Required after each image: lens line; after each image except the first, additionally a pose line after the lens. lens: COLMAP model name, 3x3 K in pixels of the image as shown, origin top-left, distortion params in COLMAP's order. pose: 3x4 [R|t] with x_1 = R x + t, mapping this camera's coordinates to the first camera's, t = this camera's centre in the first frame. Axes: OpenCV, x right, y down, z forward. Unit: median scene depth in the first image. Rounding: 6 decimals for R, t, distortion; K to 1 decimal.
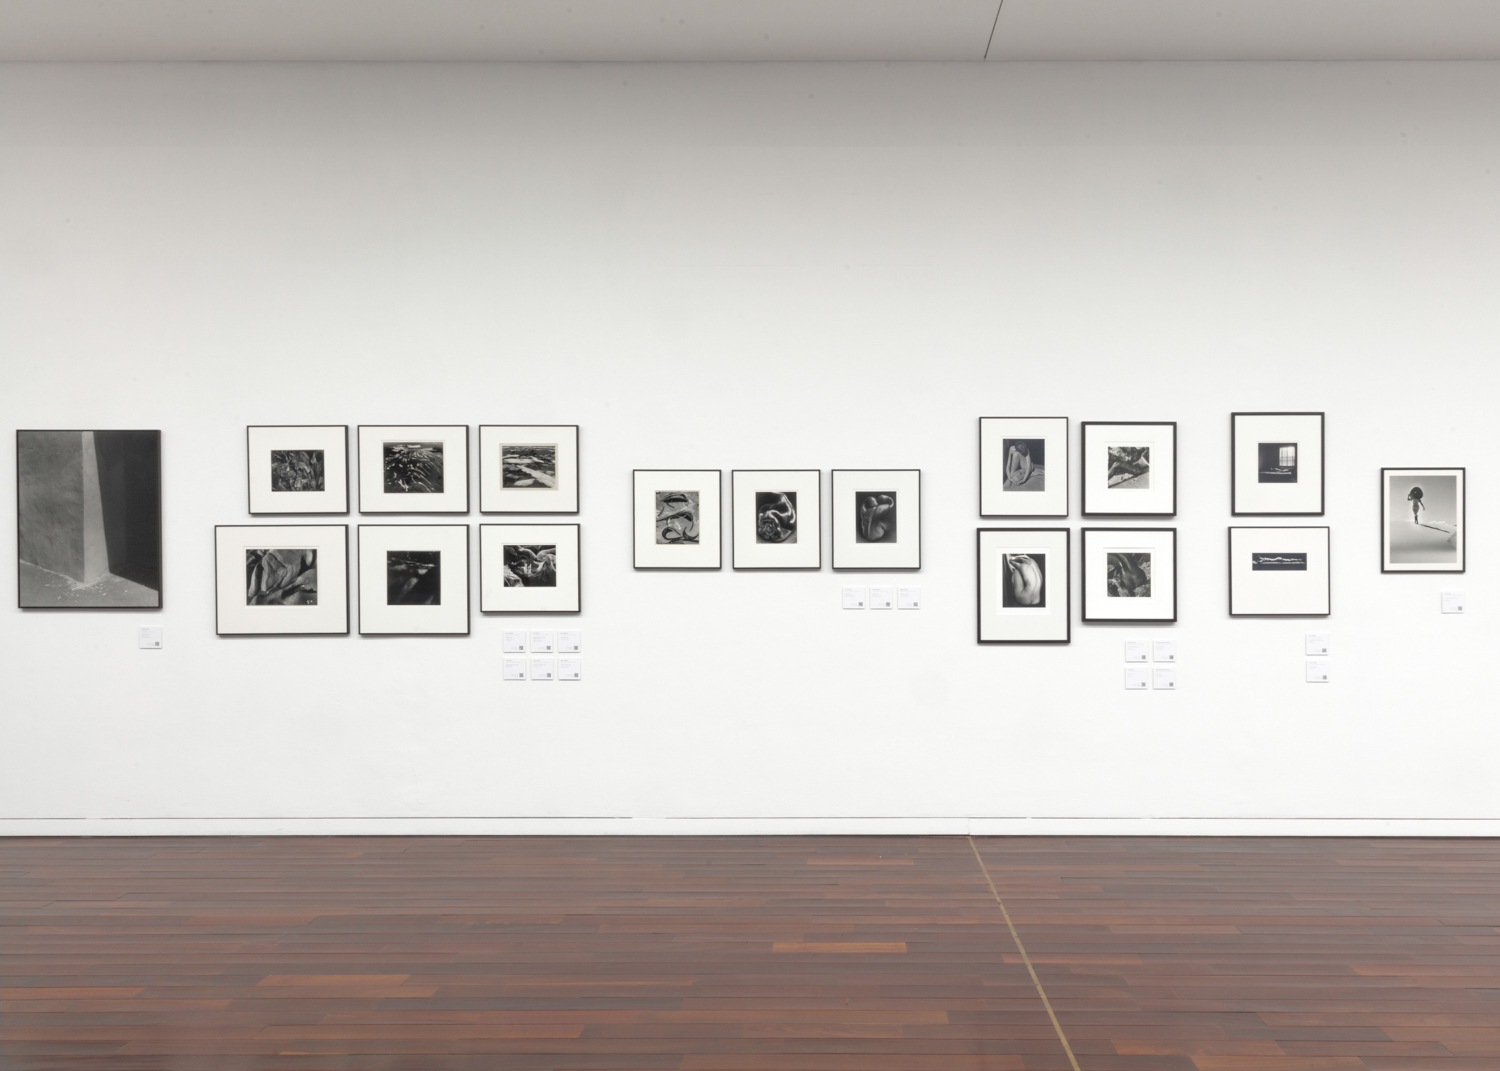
lens RADIAL K [[1073.8, 0, 630.8], [0, 1073.8, 502.8], [0, 0, 1]] dist [0.002442, -0.000695]
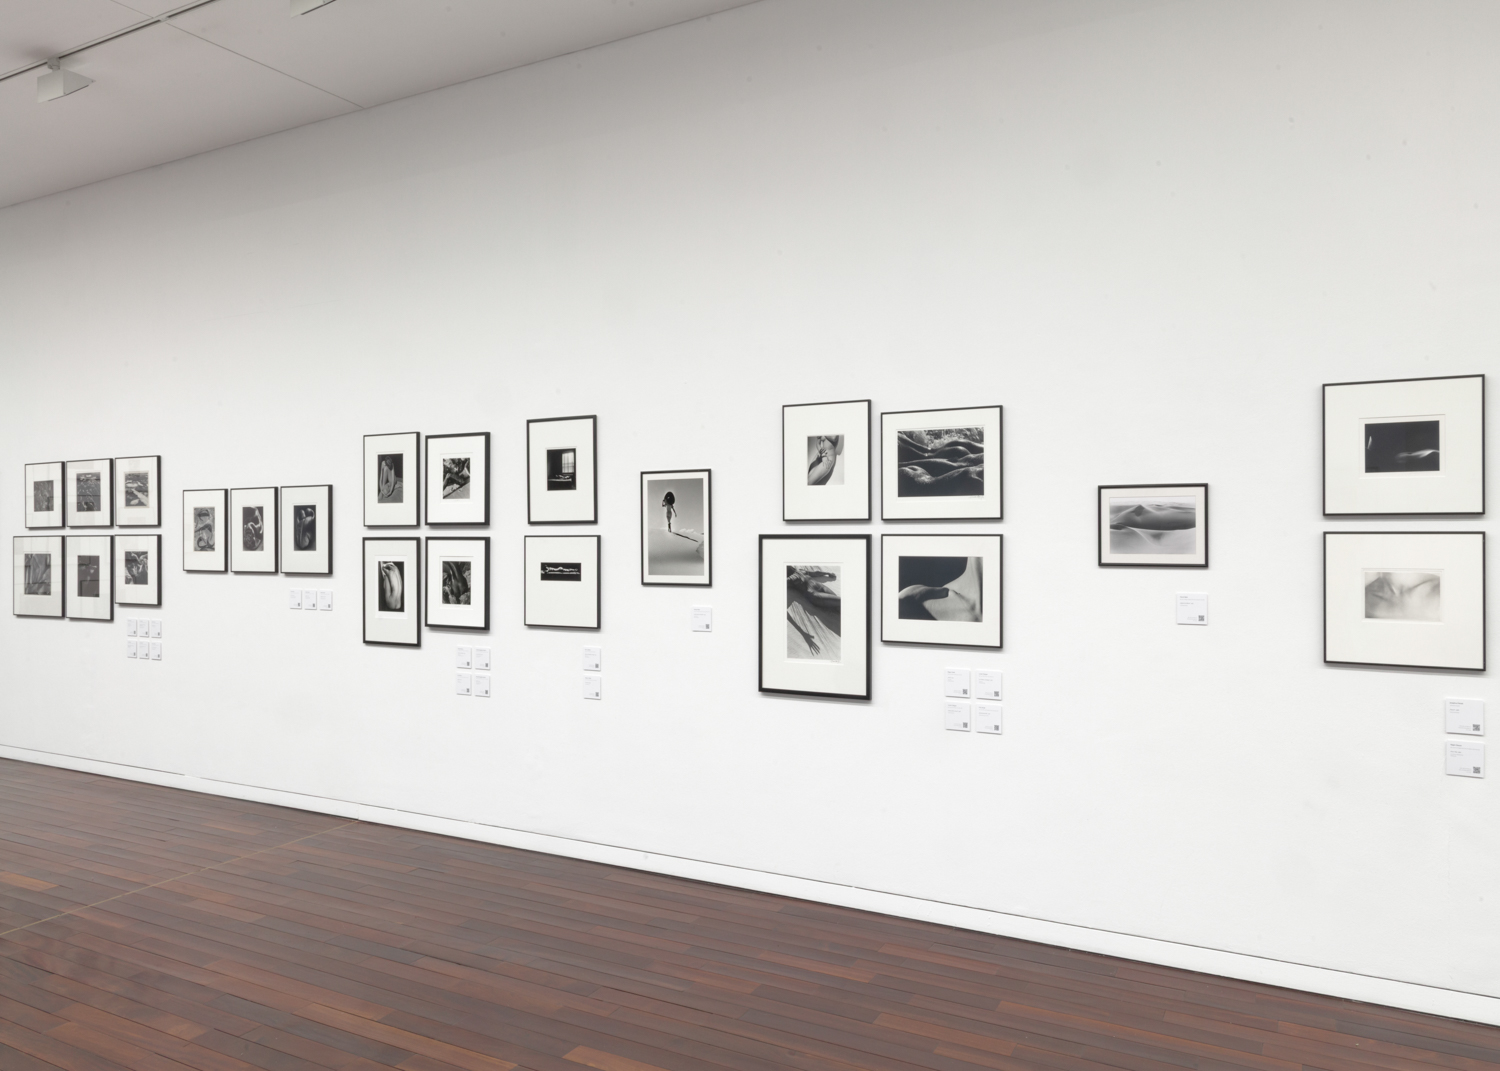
lens RADIAL K [[1073.5, 0, 930.5], [0, 1073.5, 502.9], [0, 0, 1]] dist [-0.000979, 0.002523]
pose [[0.902698, -0.015479, -0.429997, 1.314515], [0.013726, 0.999880, -0.007178, 0.004313], [0.430056, 0.000577, 0.902802, 0.268059]]
